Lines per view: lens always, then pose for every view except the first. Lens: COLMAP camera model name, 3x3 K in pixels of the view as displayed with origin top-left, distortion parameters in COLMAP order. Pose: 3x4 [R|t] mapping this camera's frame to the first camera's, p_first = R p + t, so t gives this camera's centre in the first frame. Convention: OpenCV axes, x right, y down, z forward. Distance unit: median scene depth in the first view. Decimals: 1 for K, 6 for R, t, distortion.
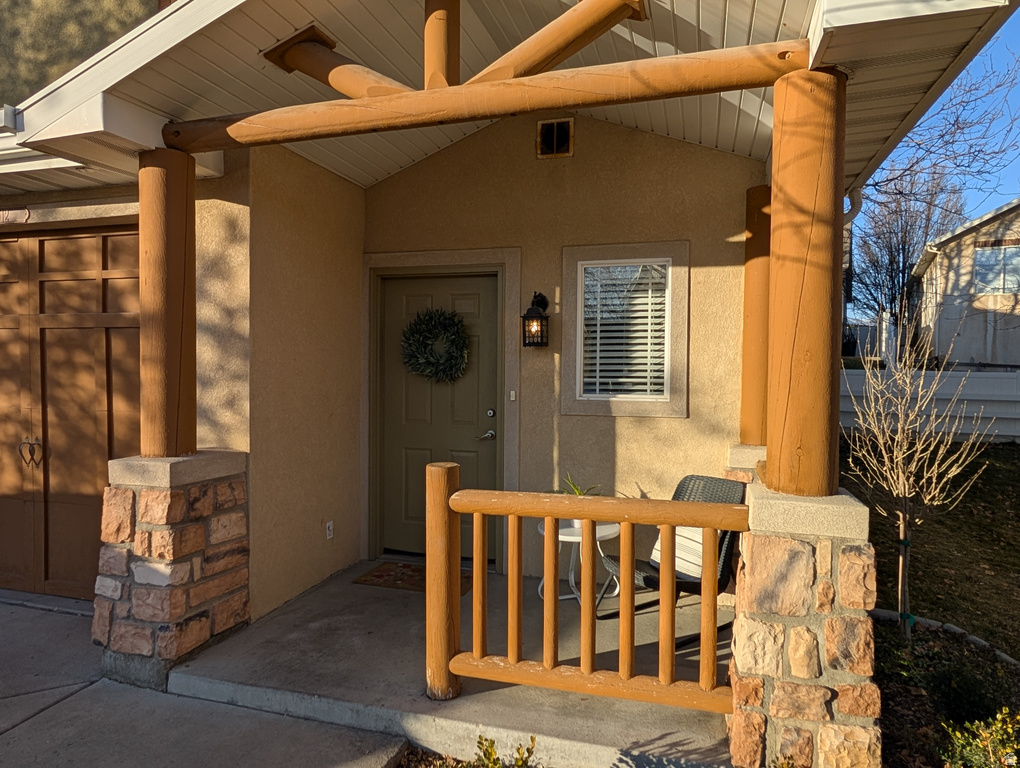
lens RADIAL K [[661.4, 0, 507.0], [0, 661.4, 388.9], [0, 0, 1]] dist [0.005166, -0.000512]
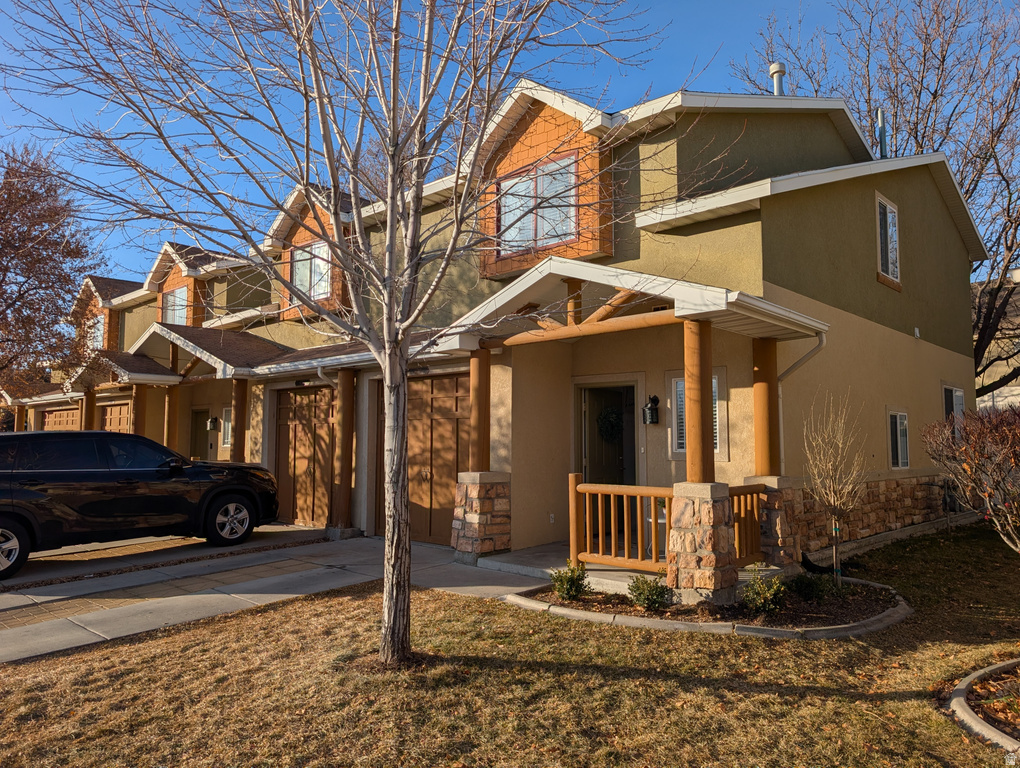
lens RADIAL K [[712.7, 0, 507.3], [0, 712.7, 380.3], [0, 0, 1]] dist [0.125108, 0.001613]
pose [[0.898474, -0.043237, -0.436892, 0.781958], [-0.008700, 0.993190, -0.116183, 0.073793], [0.438940, 0.108188, 0.891979, -1.403223]]
